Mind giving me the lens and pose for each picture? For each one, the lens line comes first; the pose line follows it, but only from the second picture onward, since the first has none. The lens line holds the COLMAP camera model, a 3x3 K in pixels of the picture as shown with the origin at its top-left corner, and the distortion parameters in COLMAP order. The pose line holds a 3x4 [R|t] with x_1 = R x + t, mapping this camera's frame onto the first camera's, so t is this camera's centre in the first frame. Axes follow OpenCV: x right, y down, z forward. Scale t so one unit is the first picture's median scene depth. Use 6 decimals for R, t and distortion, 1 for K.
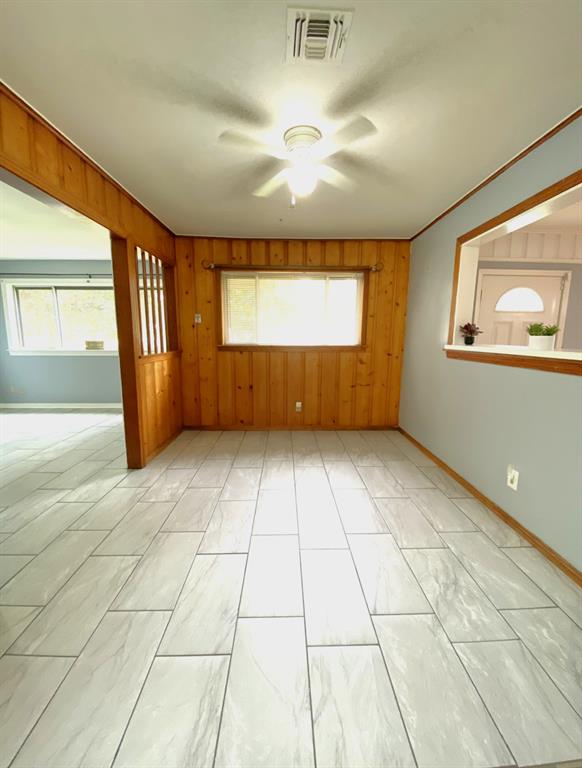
lens RADIAL K [[321.2, 0, 291.7], [0, 321.2, 388.8], [0, 0, 1]] dist [0.000060, -0.000108]
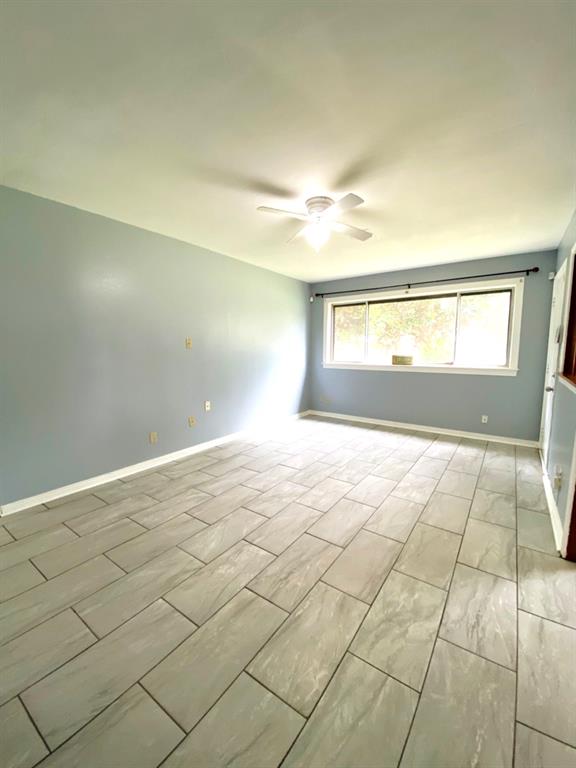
lens RADIAL K [[312.6, 0, 290.4], [0, 312.6, 381.0], [0, 0, 1]] dist [0.028721, -0.023218]
pose [[0.805766, 0.056898, -0.589494, -0.486730], [-0.087908, 0.995838, -0.024042, -0.035265], [0.585673, 0.071193, 0.807415, 0.113494]]
